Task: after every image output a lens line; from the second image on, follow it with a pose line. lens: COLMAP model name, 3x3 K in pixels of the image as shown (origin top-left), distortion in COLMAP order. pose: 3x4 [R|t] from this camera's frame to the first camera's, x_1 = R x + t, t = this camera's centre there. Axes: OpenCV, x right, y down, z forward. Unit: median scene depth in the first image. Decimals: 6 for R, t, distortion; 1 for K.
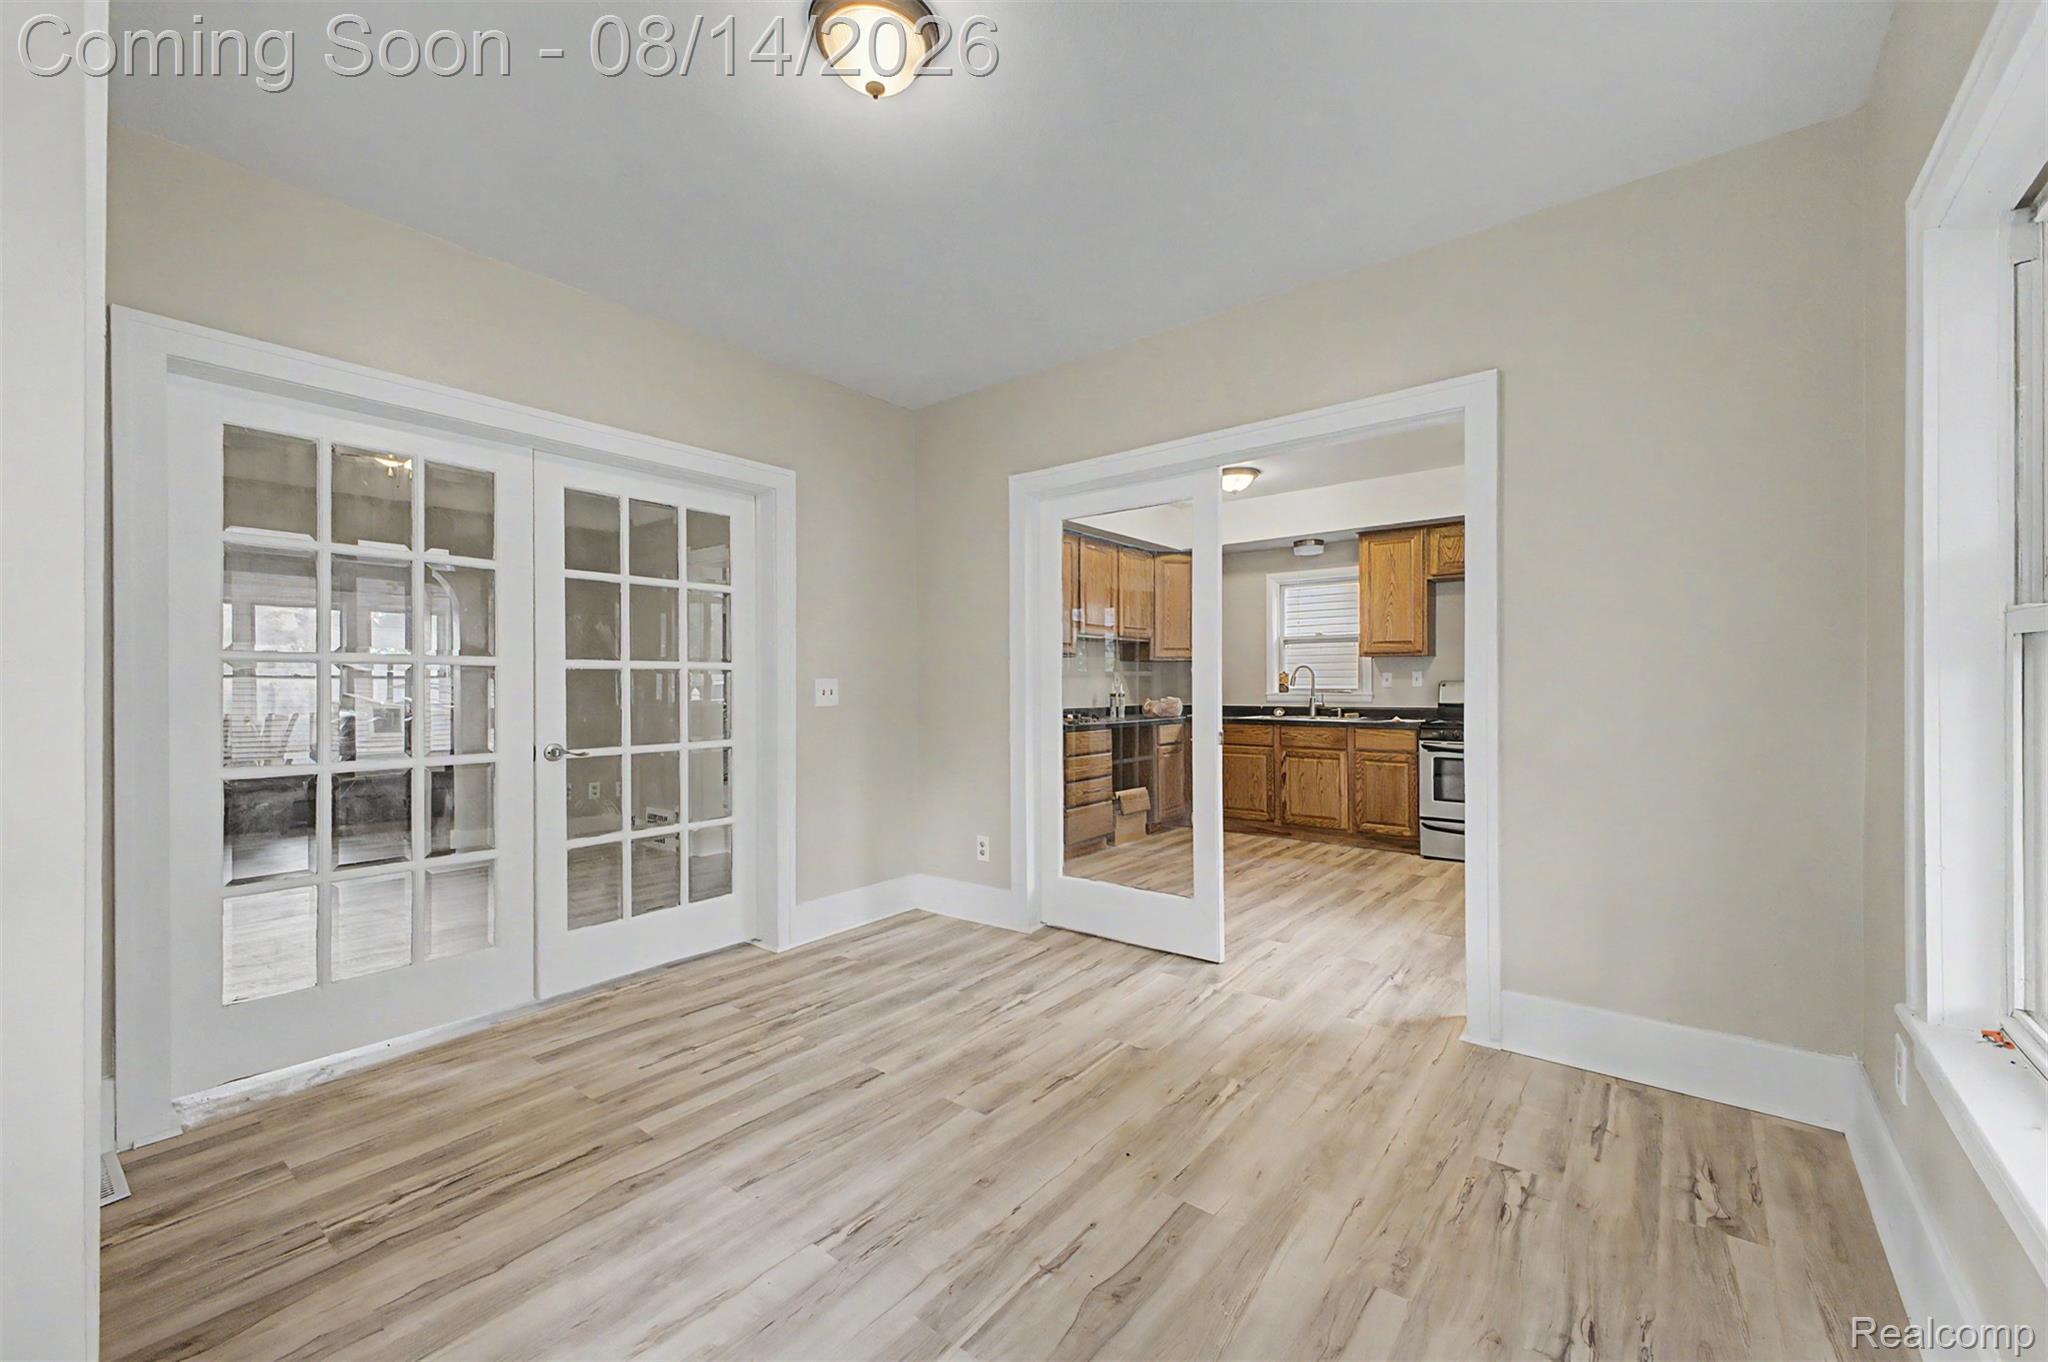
lens RADIAL K [[824.2, 0, 1027.0], [0, 824.2, 680.8], [0, 0, 1]] dist [0.011860, -0.003387]
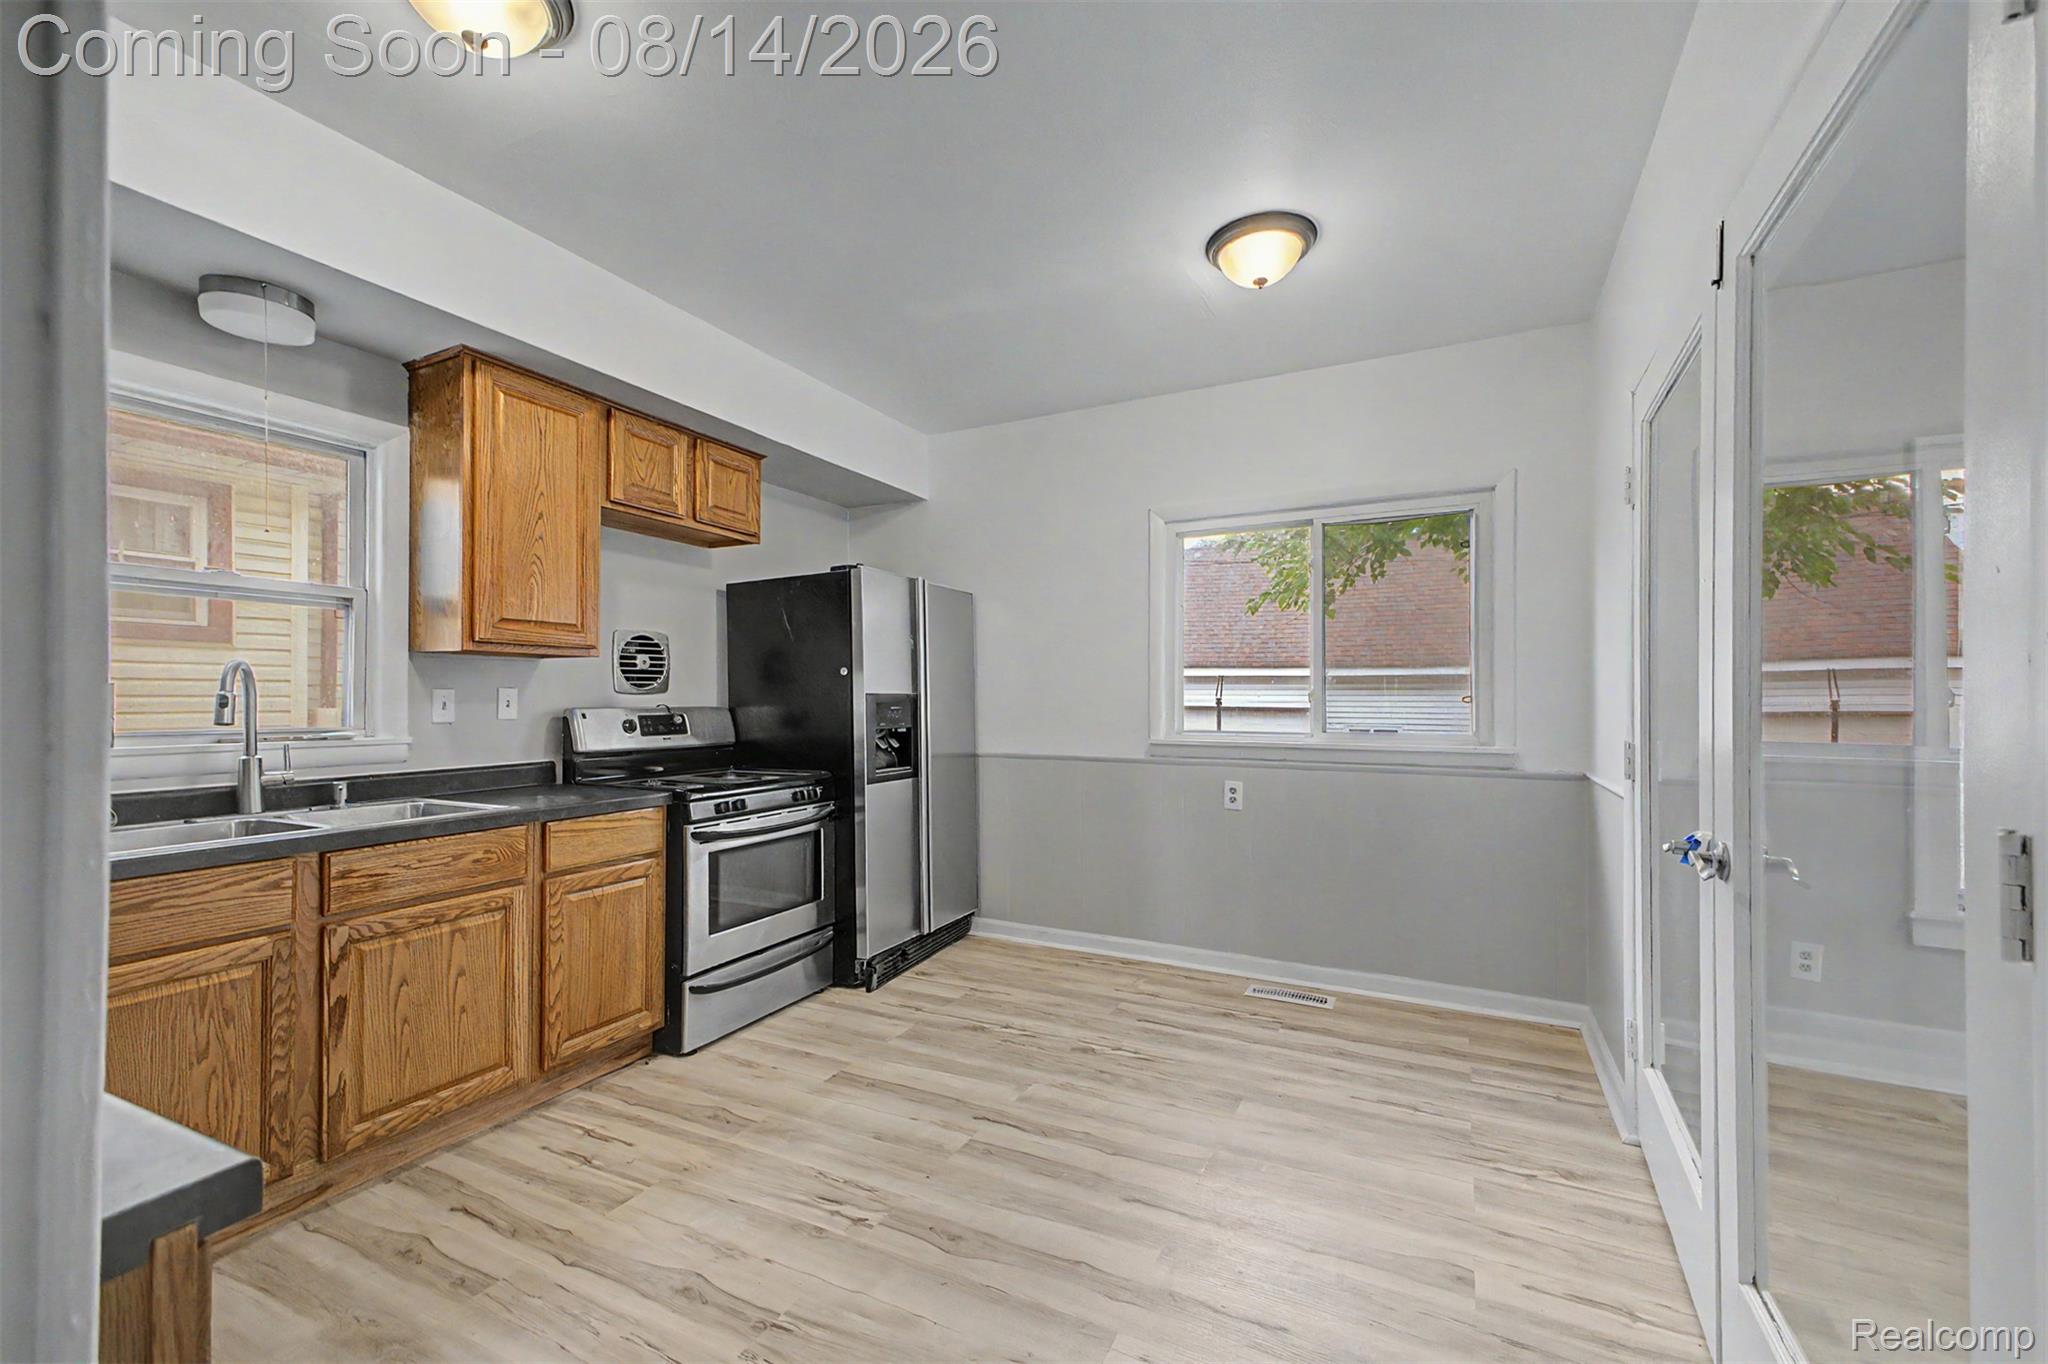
lens RADIAL K [[824.2, 0, 1047.2], [0, 824.2, 689.7], [0, 0, 1]] dist [0.011860, -0.003387]
pose [[-0.235561, 0.014876, 0.971746, -0.119781], [-0.002782, 0.999868, -0.015981, -0.006630], [-0.971856, -0.006468, -0.235489, 1.467542]]
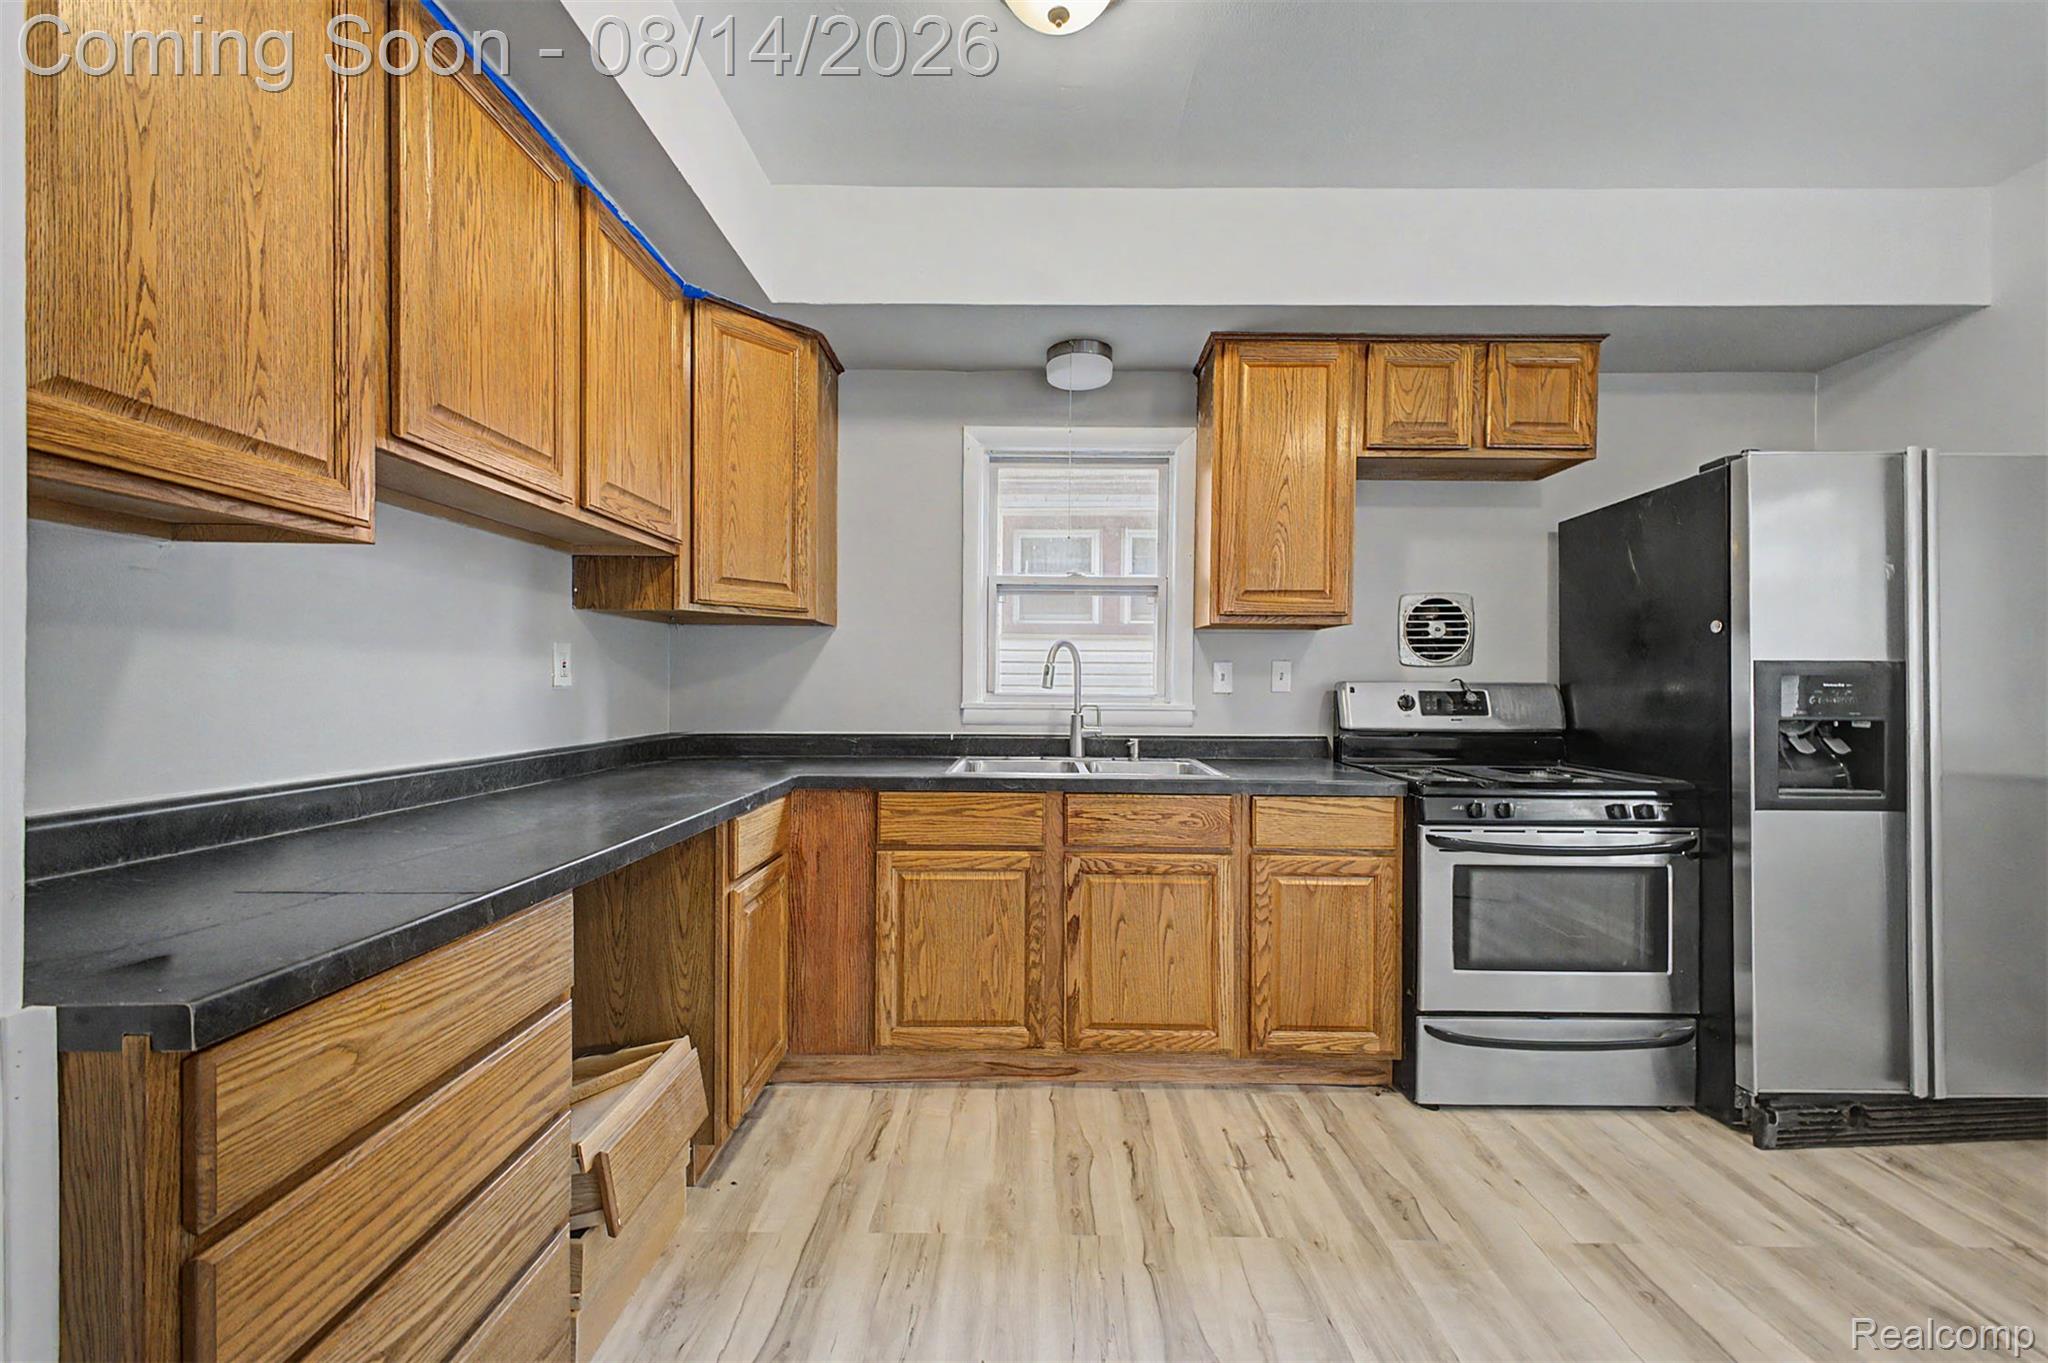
lens RADIAL K [[824.2, 0, 1033.2], [0, 824.2, 688.3], [0, 0, 1]] dist [0.011860, -0.003387]
pose [[0.777264, 0.006593, 0.629140, 0.104031], [-0.013354, 0.999893, 0.006020, 0.006734], [-0.629033, -0.013081, 0.777269, 1.300593]]
